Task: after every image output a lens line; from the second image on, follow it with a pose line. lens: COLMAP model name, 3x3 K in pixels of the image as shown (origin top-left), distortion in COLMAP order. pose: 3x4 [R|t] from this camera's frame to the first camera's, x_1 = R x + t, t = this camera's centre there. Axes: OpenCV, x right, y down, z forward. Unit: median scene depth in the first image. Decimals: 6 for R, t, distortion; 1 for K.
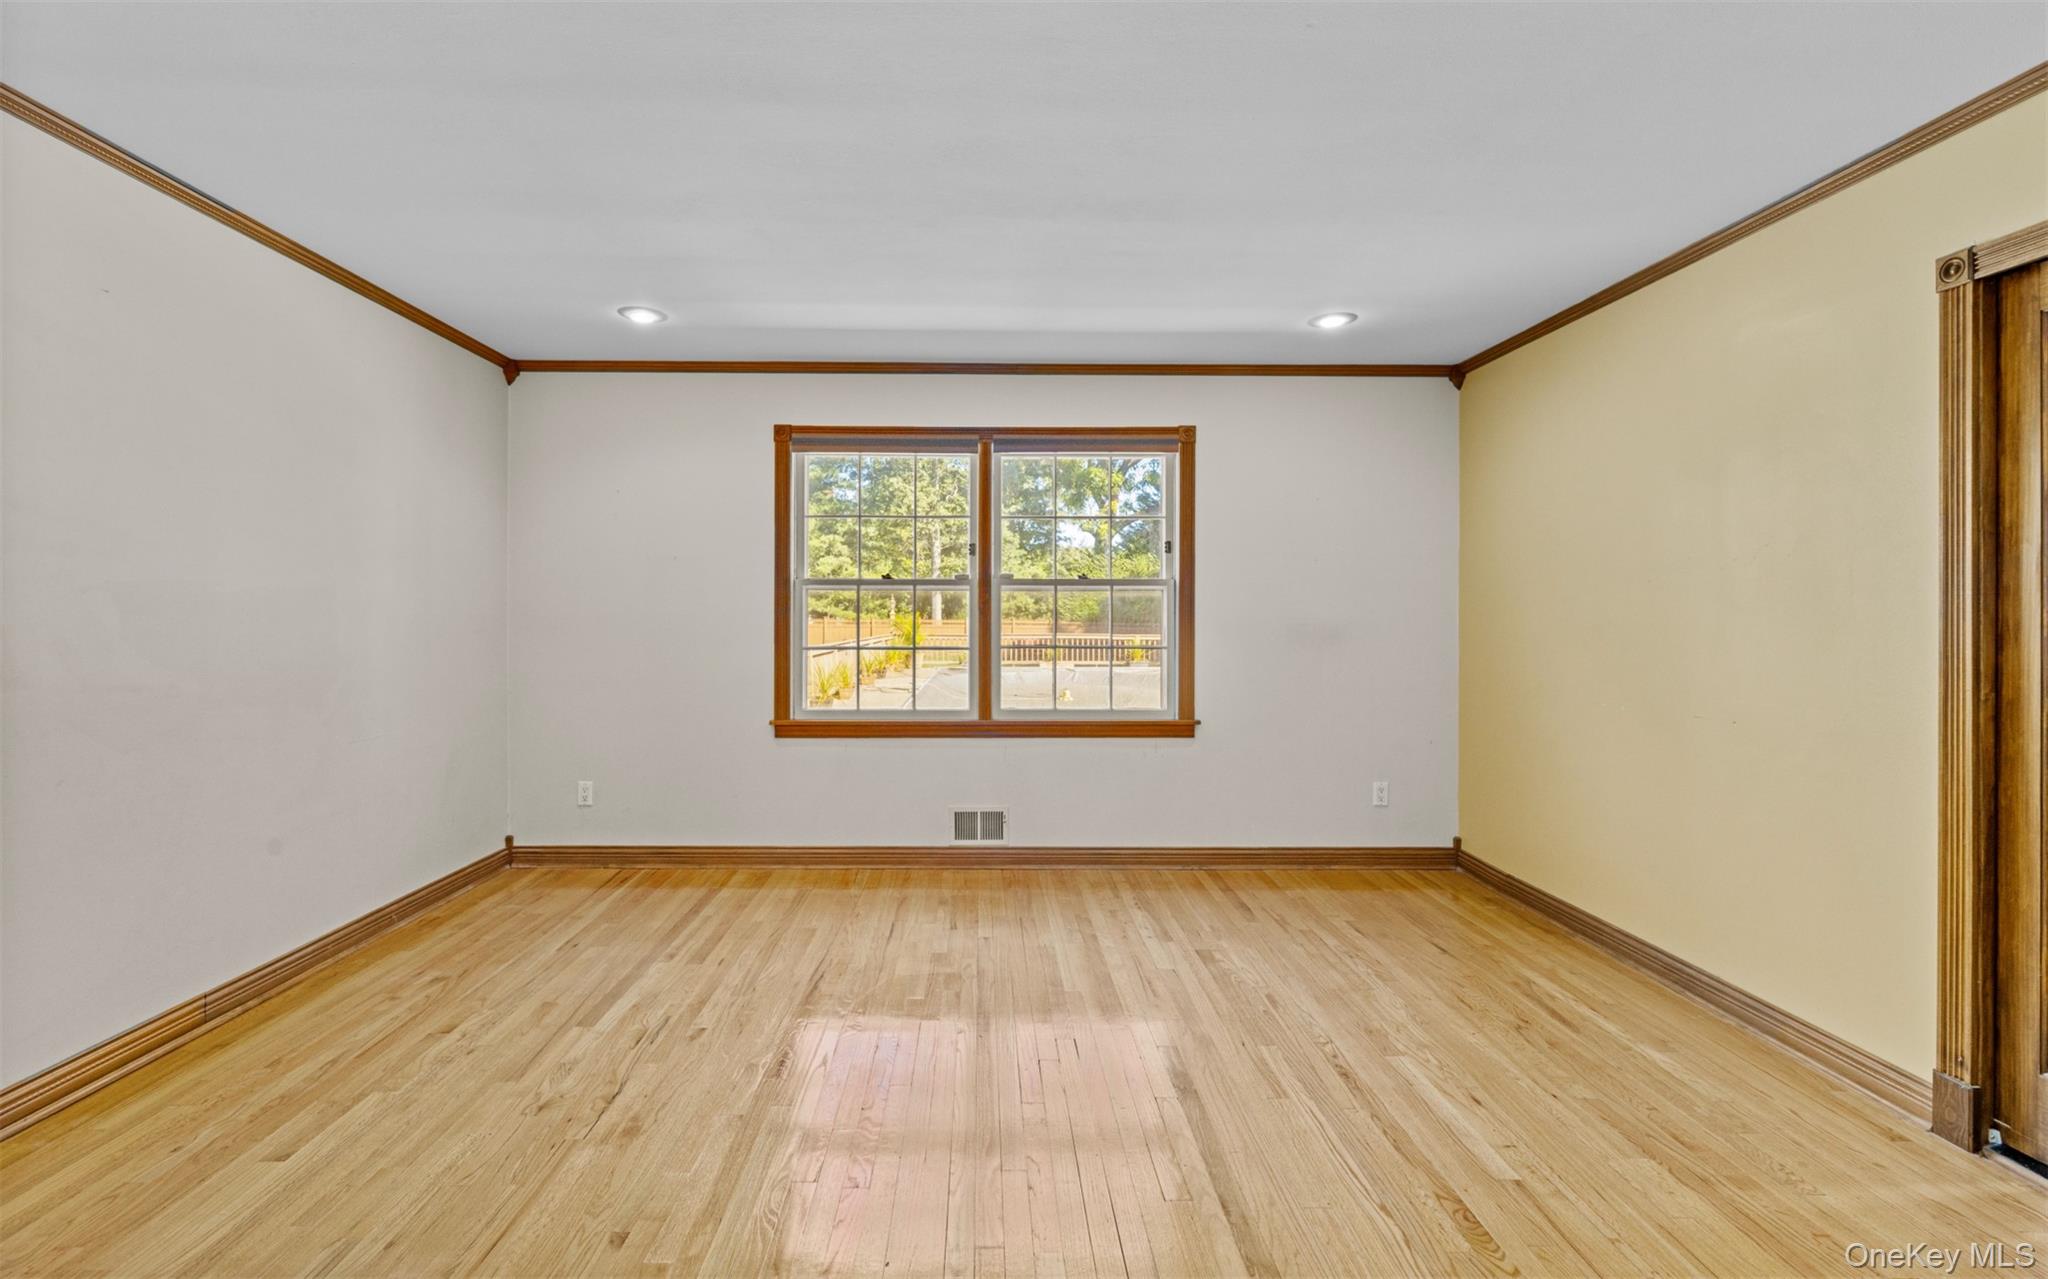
lens RADIAL K [[927.6, 0, 1017.4], [0, 927.6, 617.3], [0, 0, 1]] dist [0.002969, 0.000055]
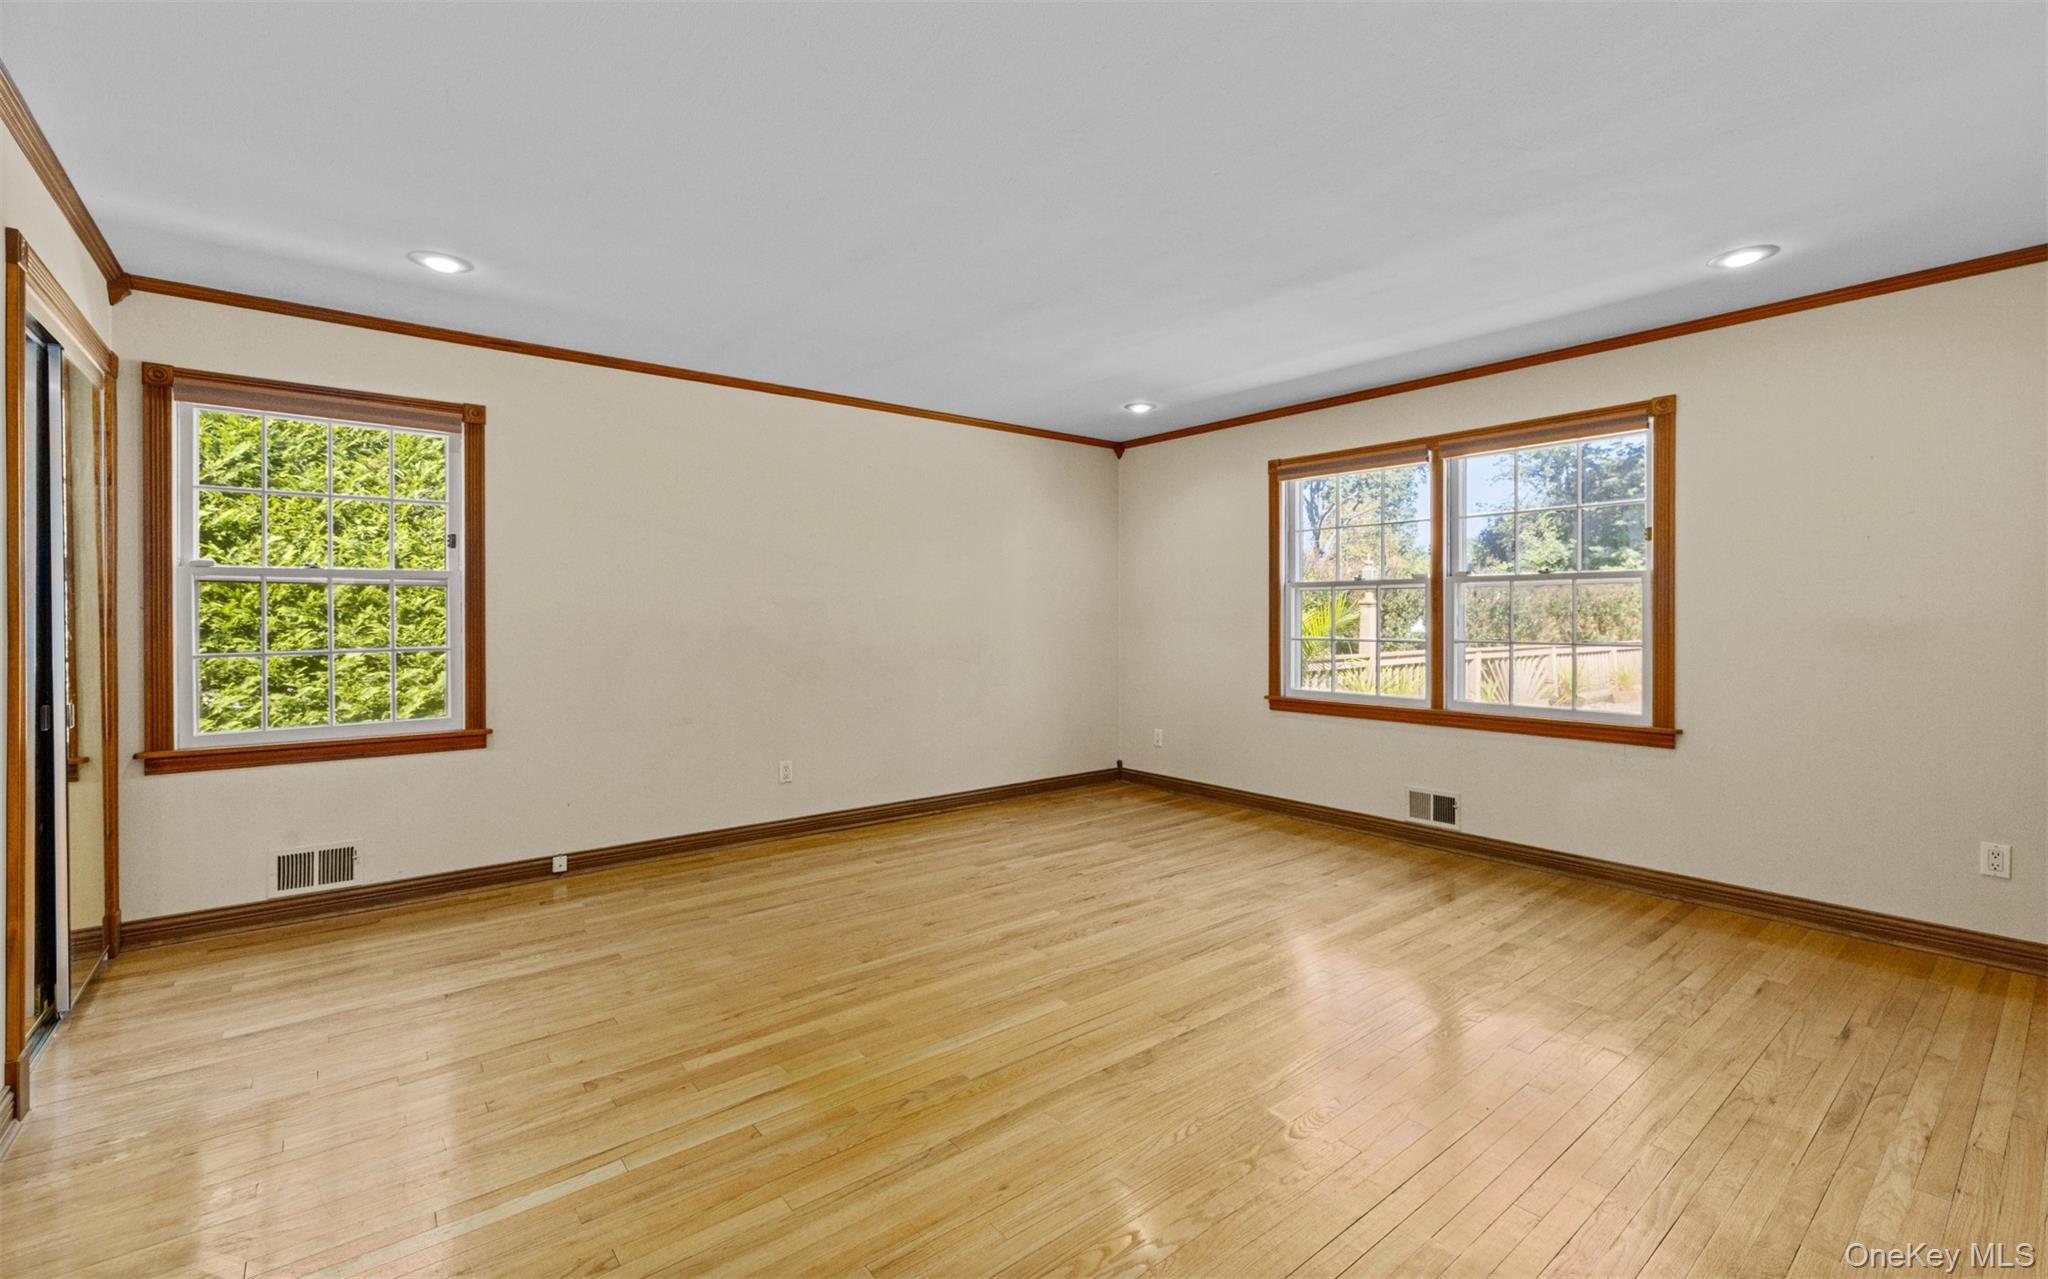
lens RADIAL K [[873.9, 0, 1017.9], [0, 873.9, 626.4], [0, 0, 1]] dist [0.016289, -0.000867]
pose [[0.624655, 0.008218, -0.780858, 0.453326], [0.000795, 0.999937, 0.011160, 0.003273], [0.780901, -0.007591, 0.624609, -0.008778]]
